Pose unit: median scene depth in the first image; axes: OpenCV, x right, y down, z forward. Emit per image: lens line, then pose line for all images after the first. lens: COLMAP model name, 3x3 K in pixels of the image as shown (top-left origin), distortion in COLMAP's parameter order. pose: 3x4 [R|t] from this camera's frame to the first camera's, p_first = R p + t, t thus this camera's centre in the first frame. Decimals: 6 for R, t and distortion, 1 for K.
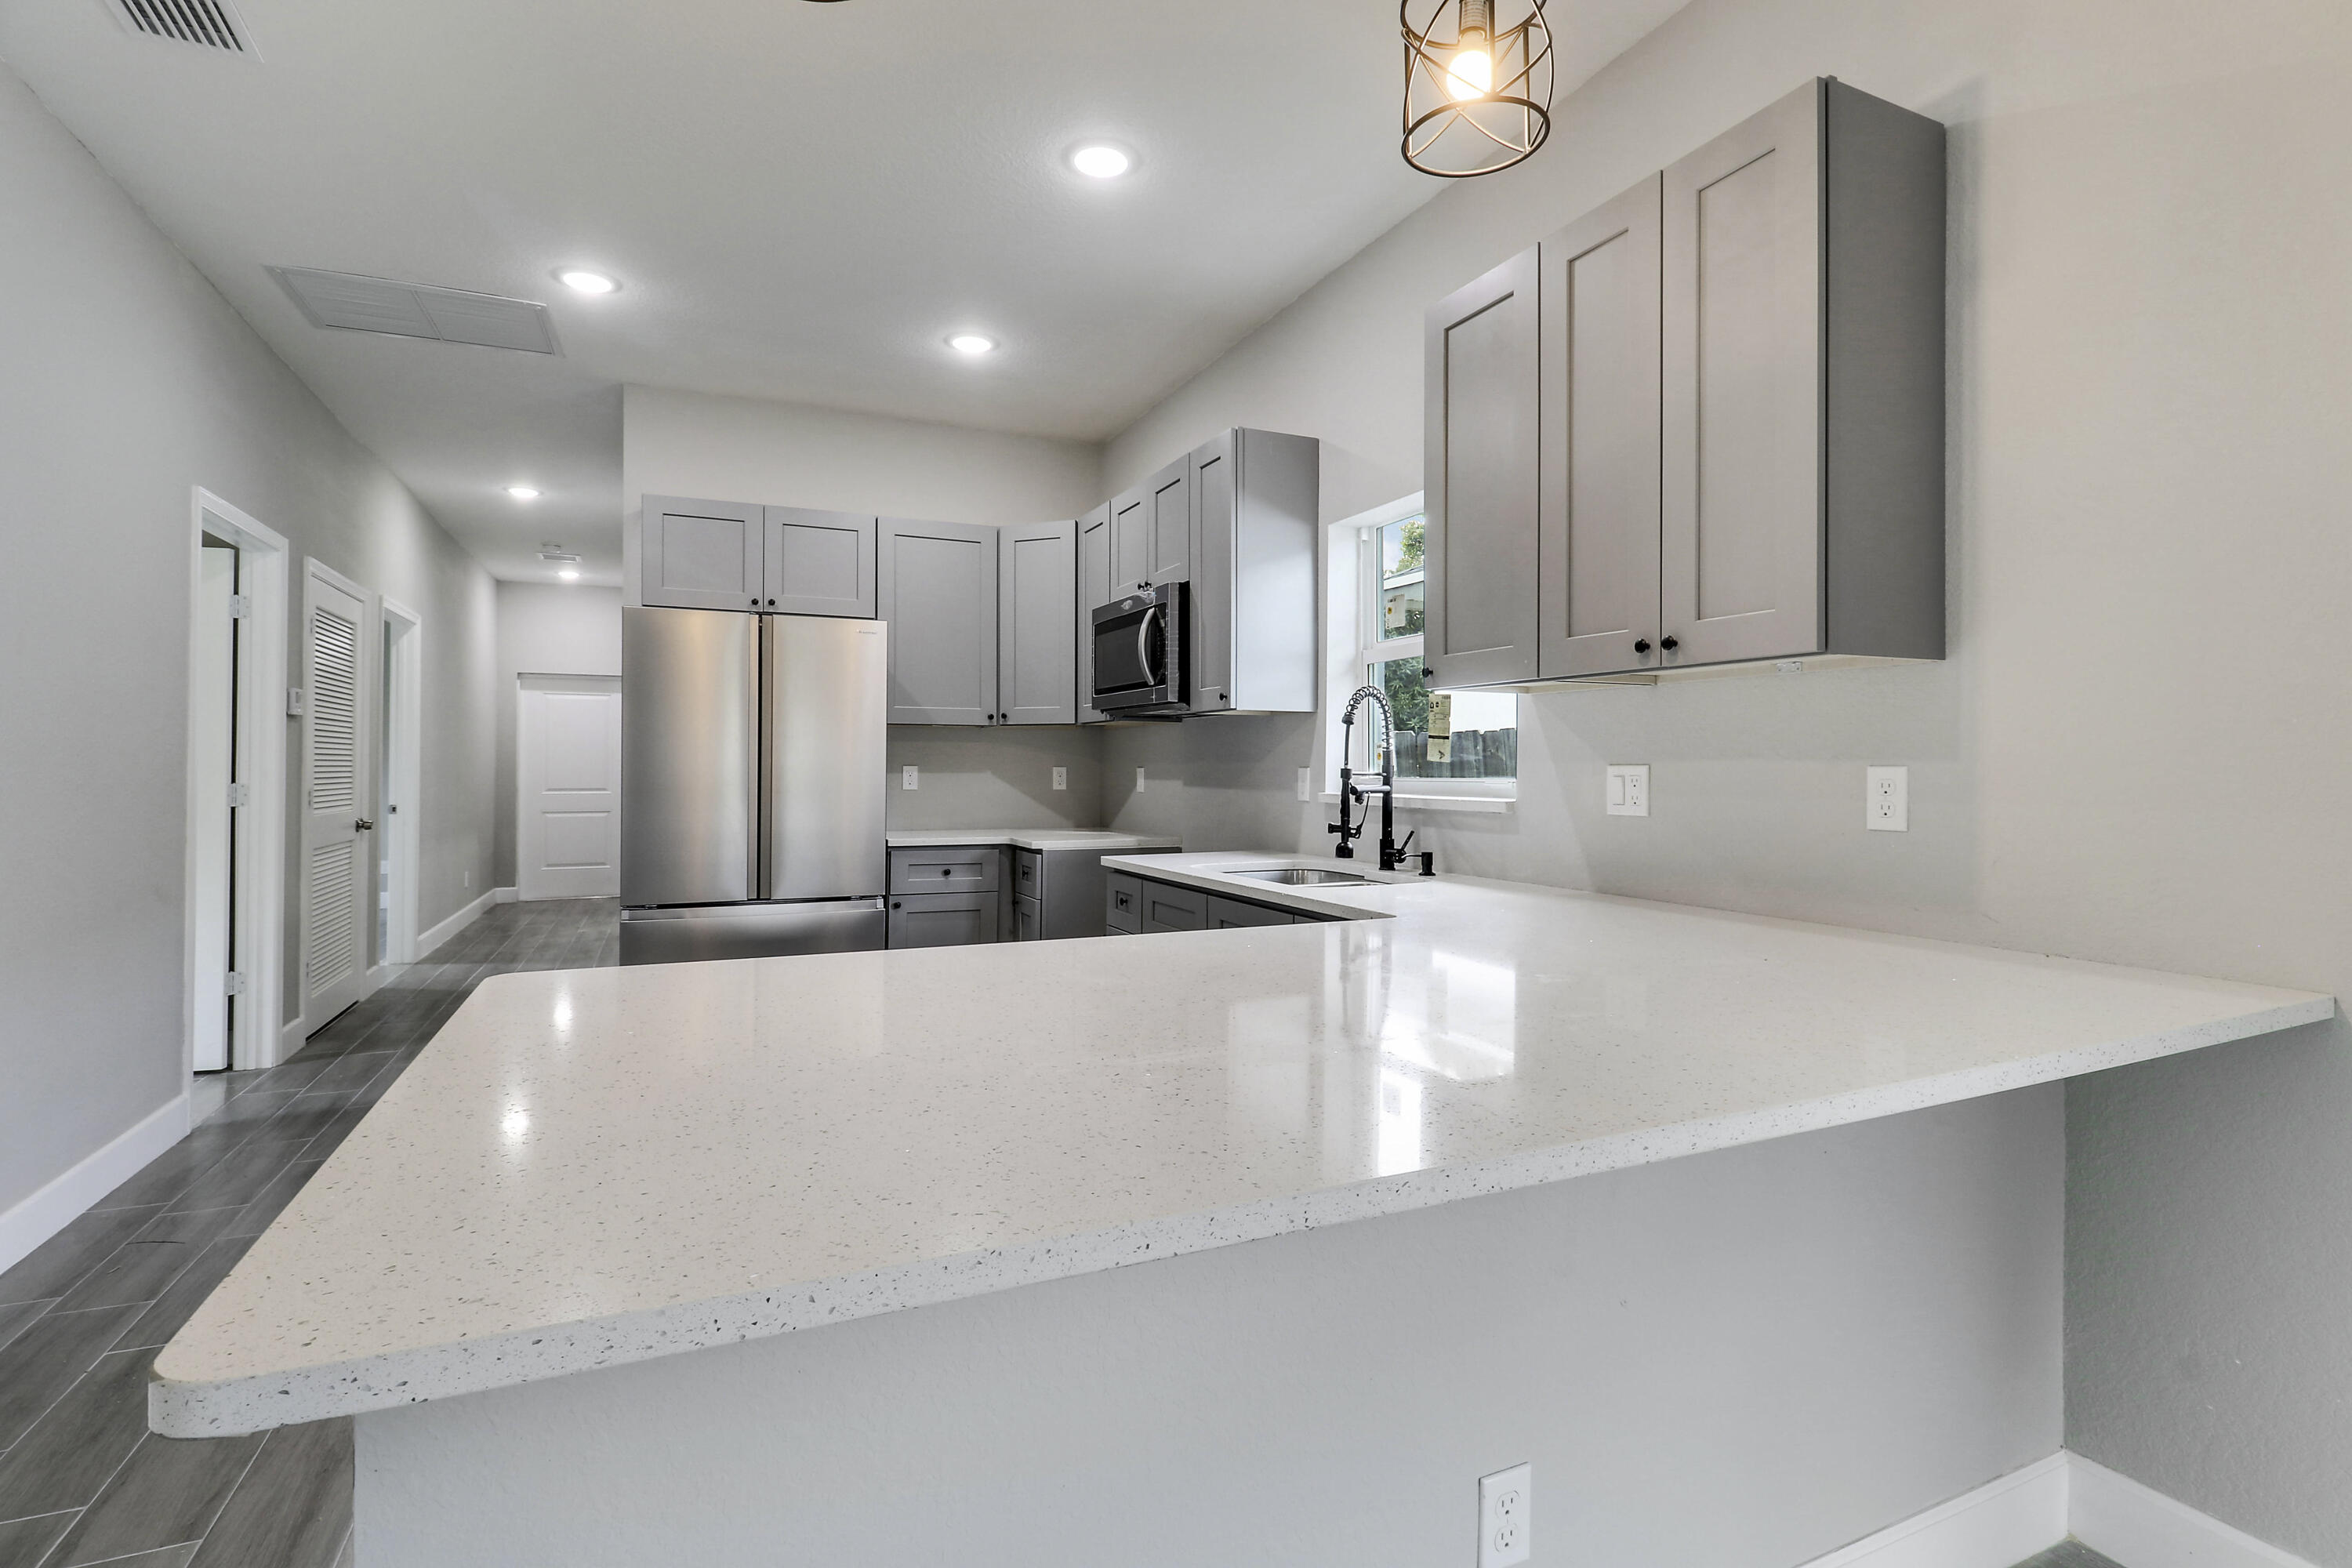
lens RADIAL K [[1083.3, 0, 1187.3], [0, 1083.3, 773.8], [0, 0, 1]] dist [-0.001666, -0.000712]
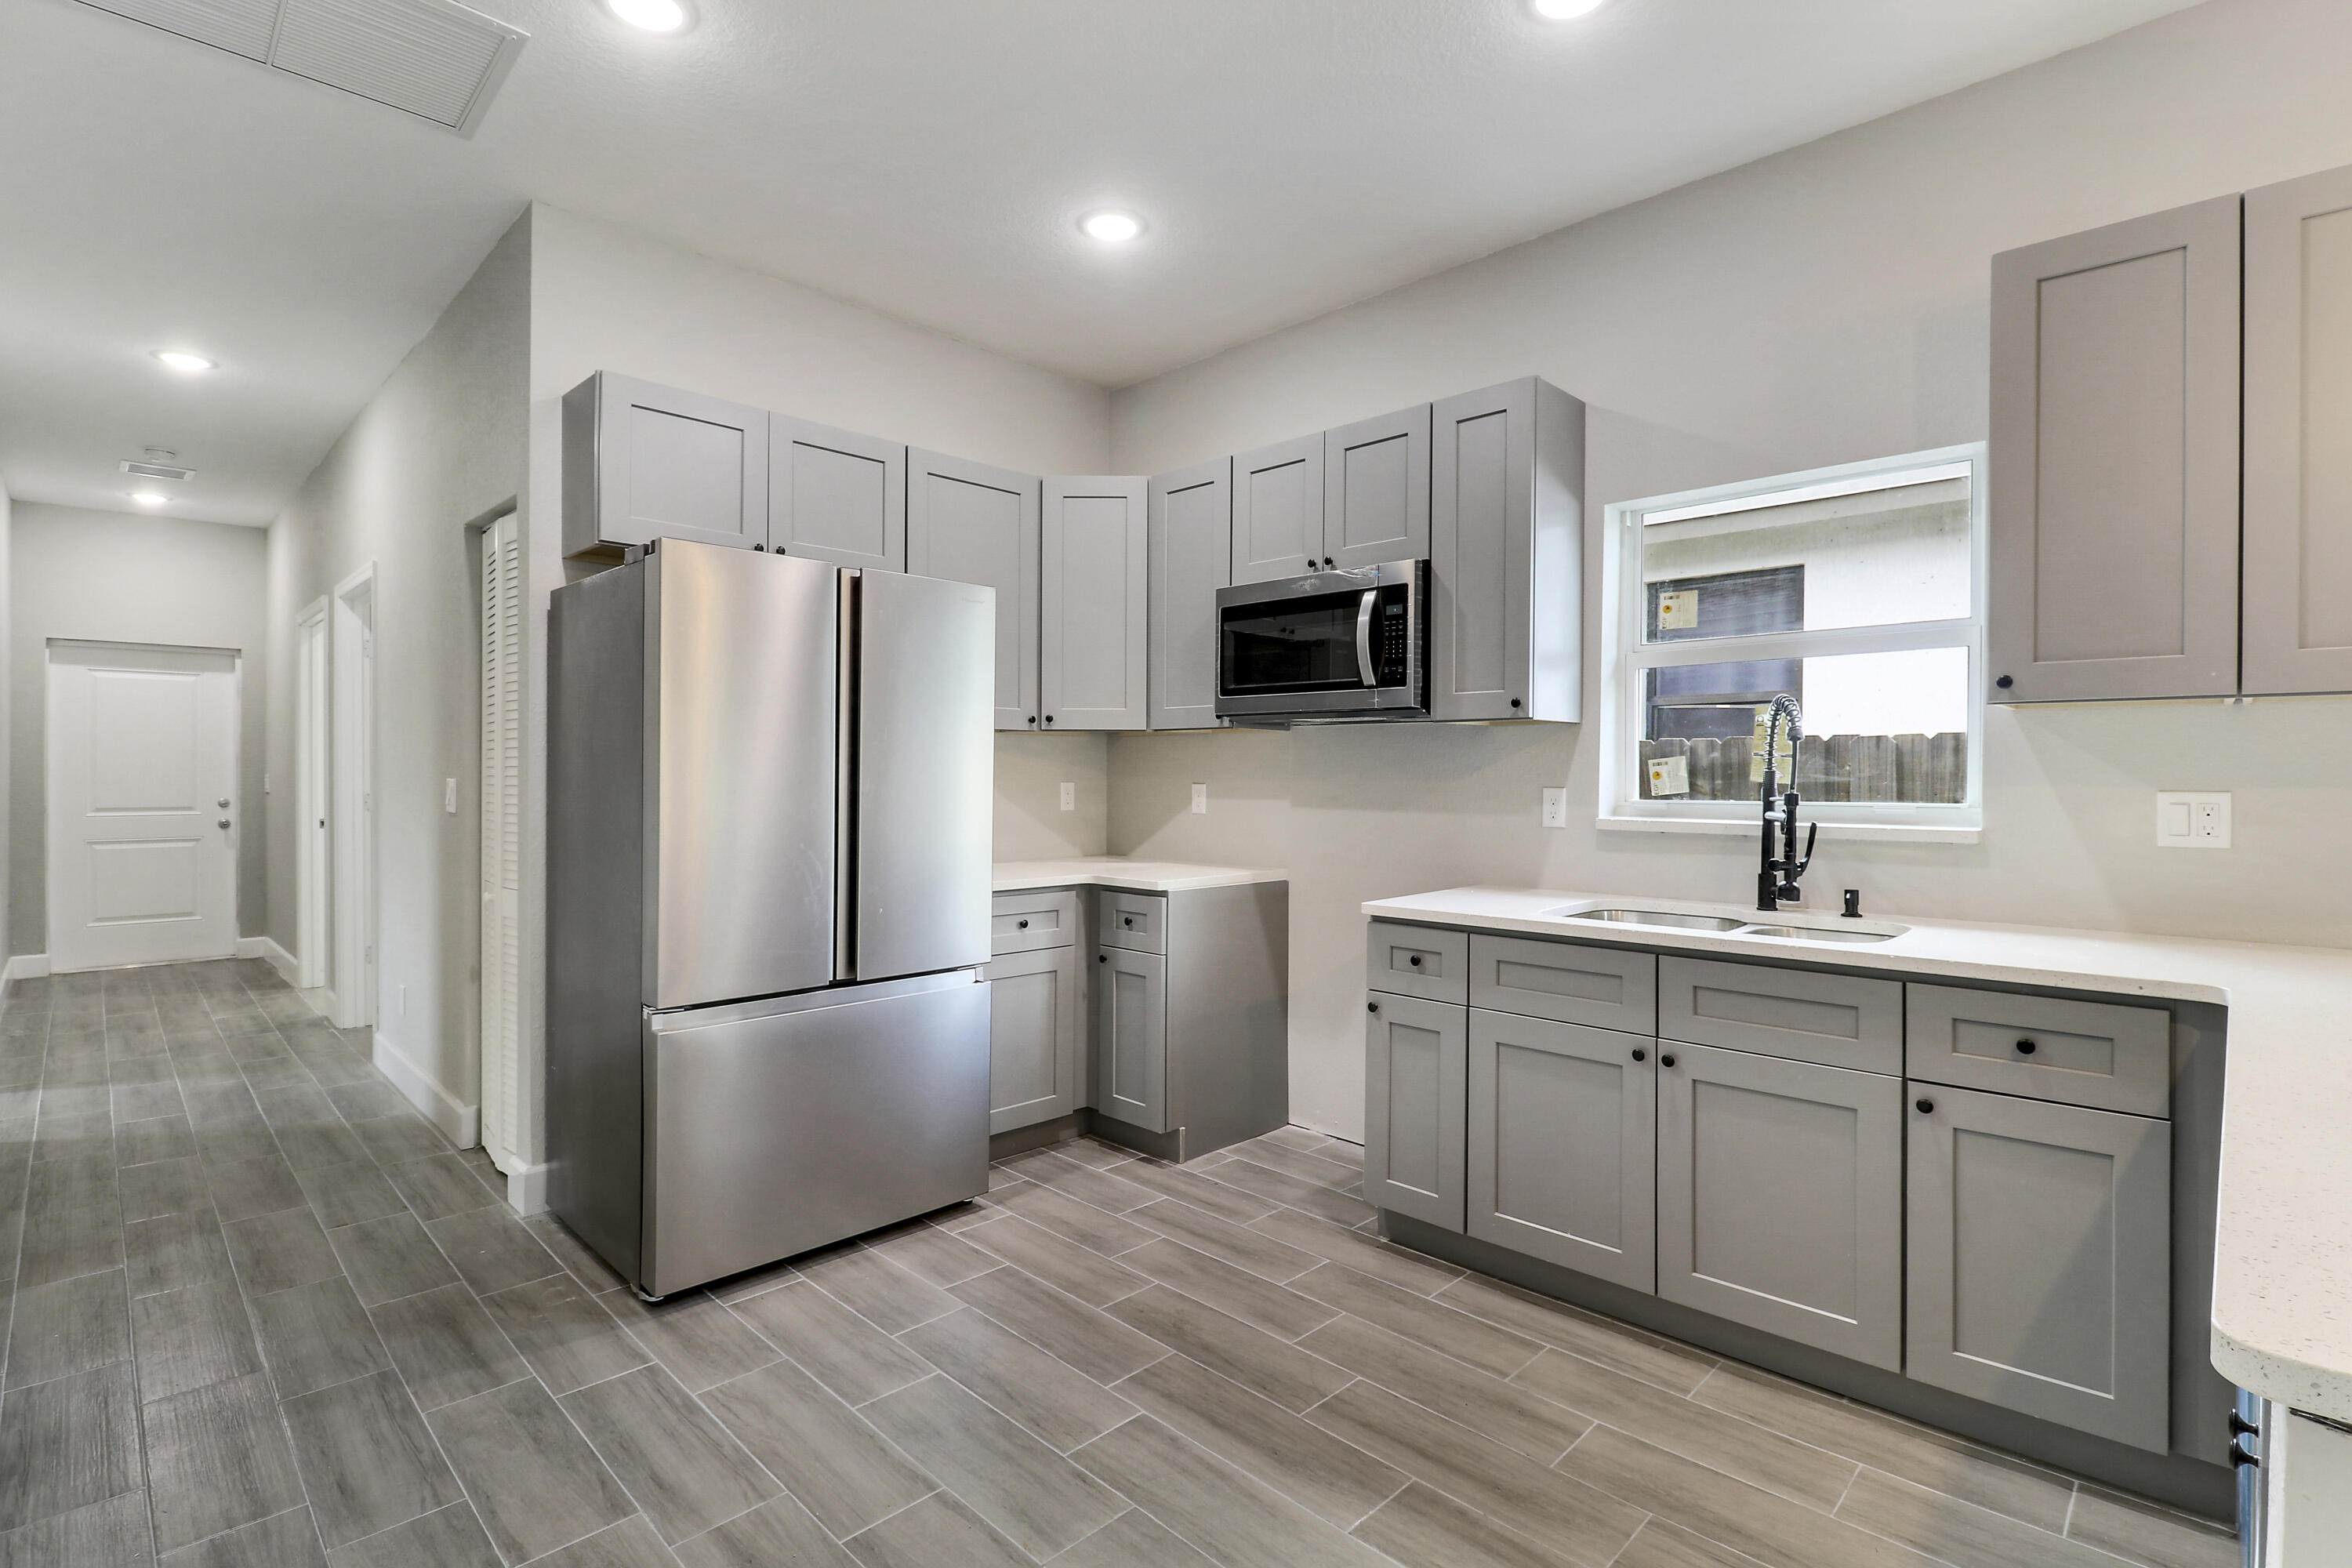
lens RADIAL K [[1088.6, 0, 1190.1], [0, 1088.6, 785.3], [0, 0, 1]] dist [0.002856, -0.015310]
pose [[0.935545, -0.000834, 0.353208, -0.425659], [-0.000478, 0.999993, 0.003626, -0.009883], [-0.353208, -0.003561, 0.935538, 0.275737]]
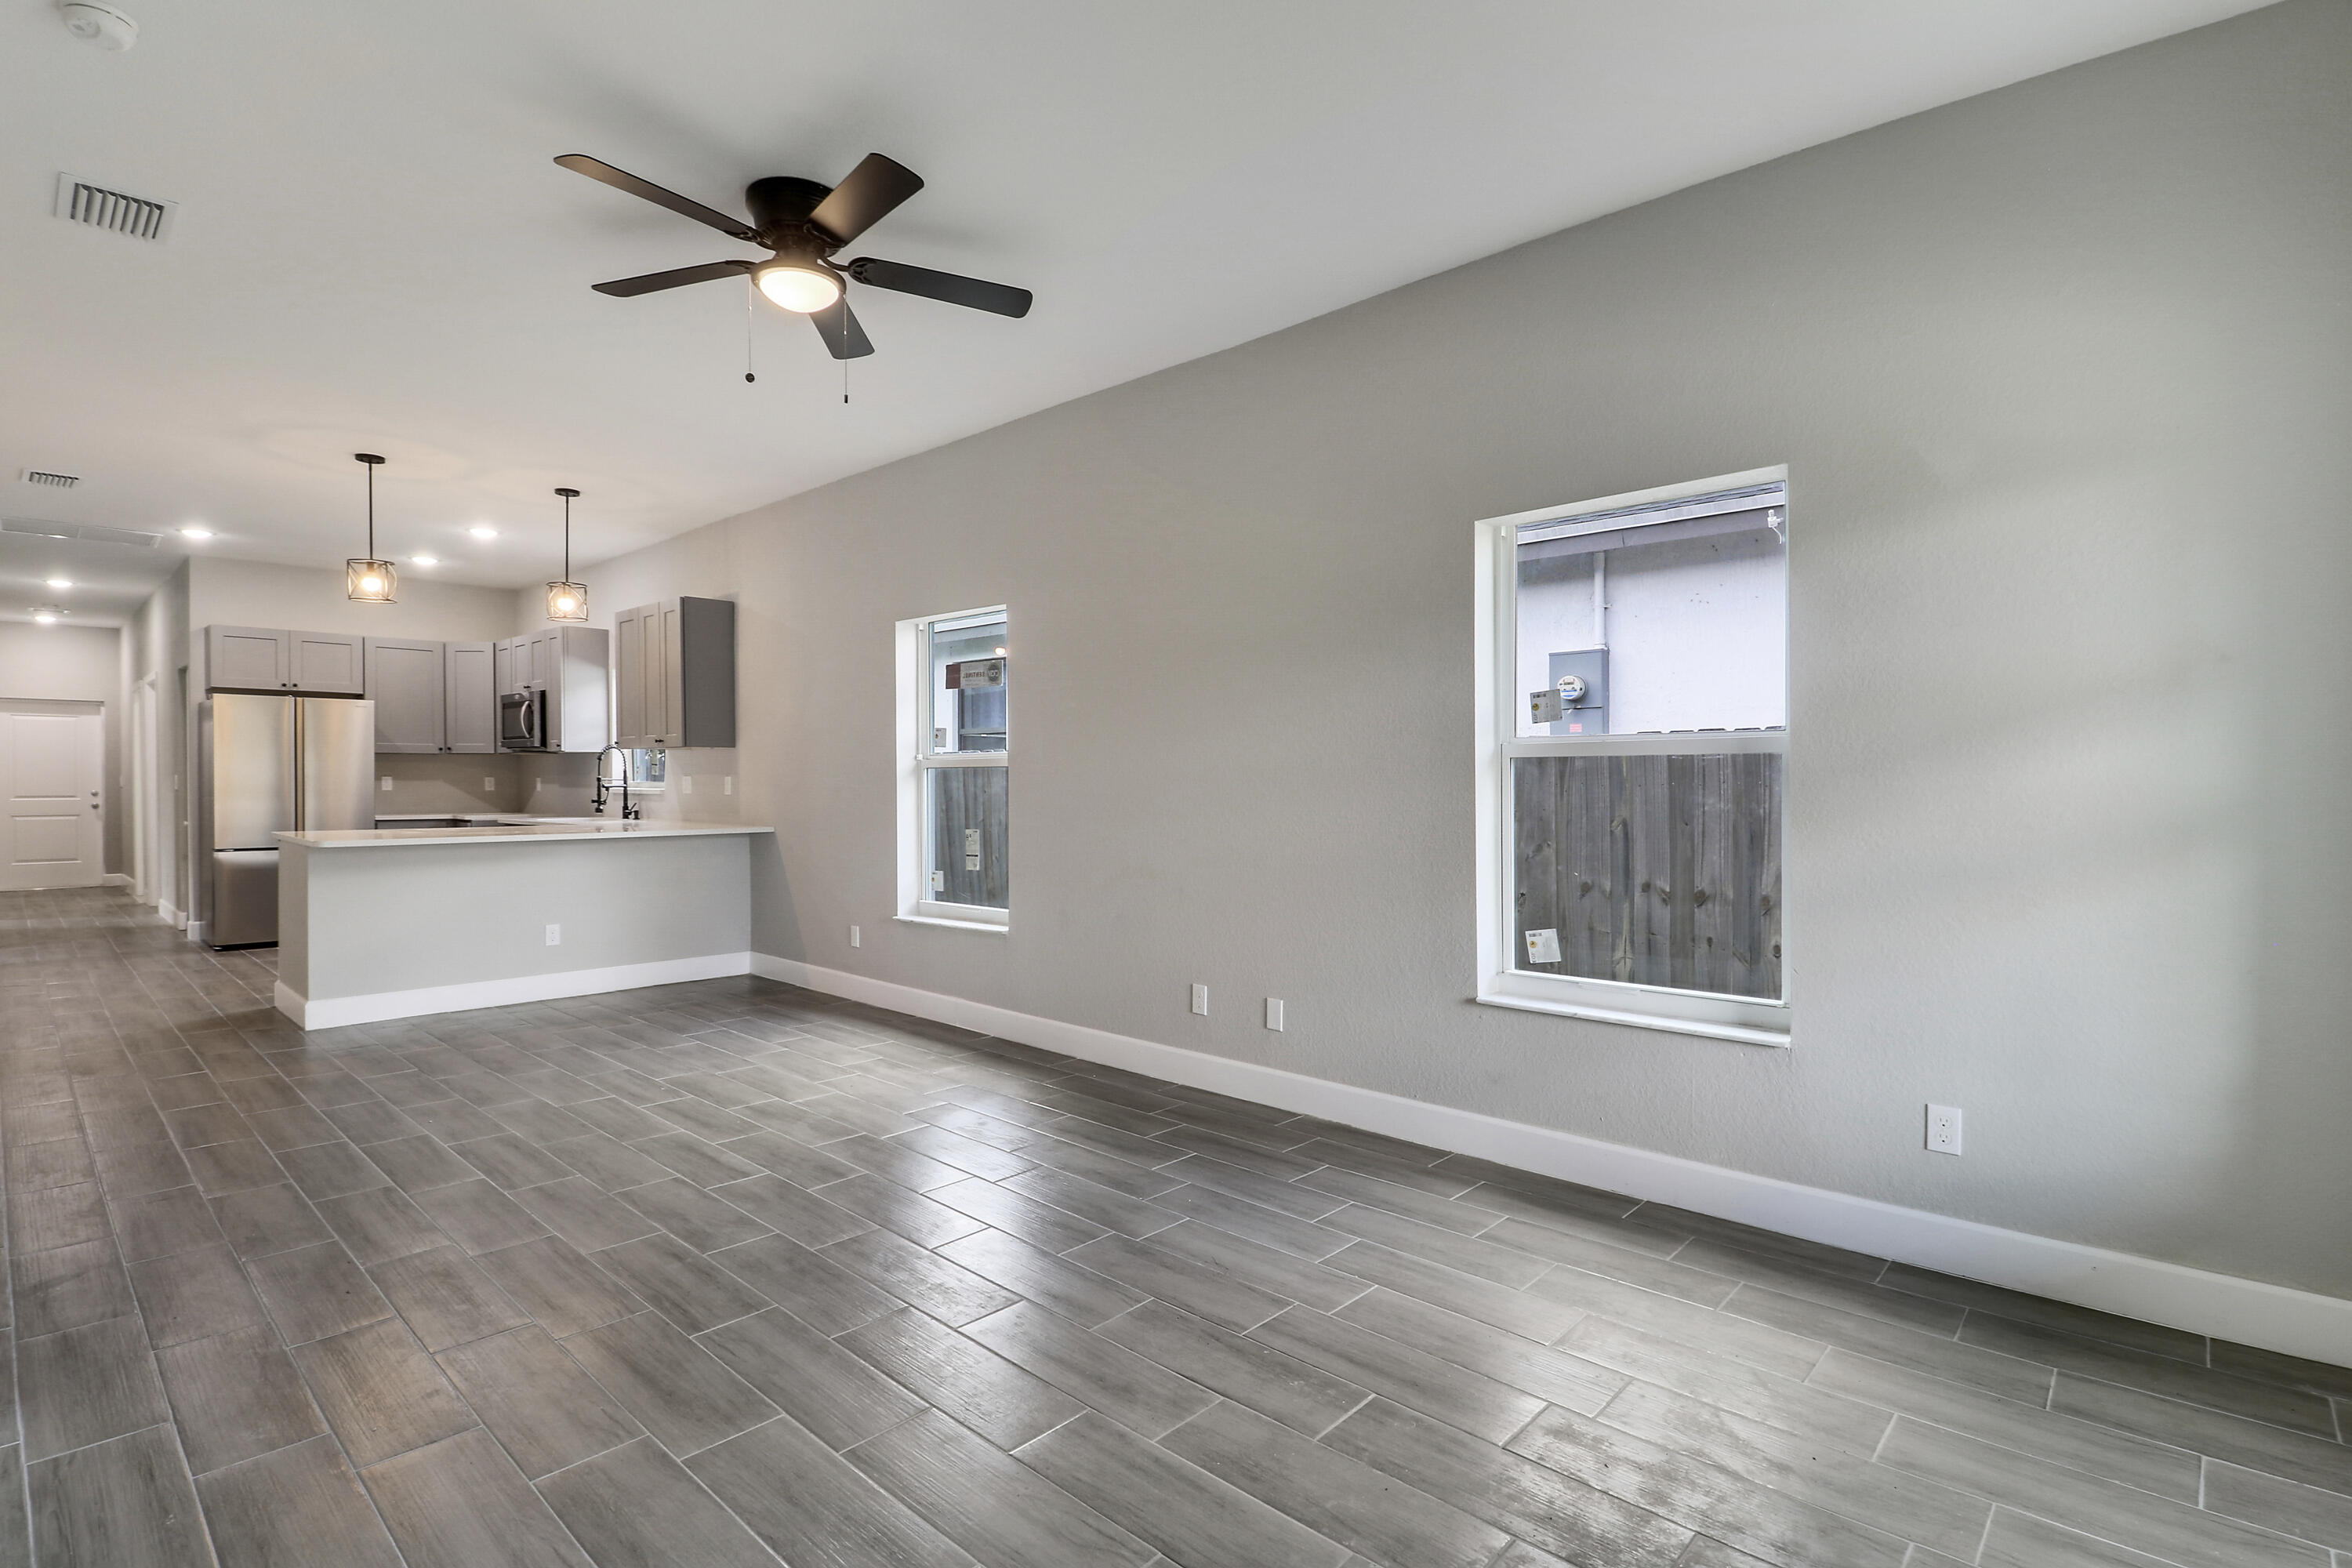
lens RADIAL K [[1093.1, 0, 1214.6], [0, 1093.1, 783.6], [0, 0, 1]] dist [0.012741, -0.019117]
pose [[0.916939, -0.002779, 0.399017, 0.324187], [0.003147, 0.999995, -0.000268, 0.010639], [-0.399015, 0.001501, 0.916943, -1.401450]]
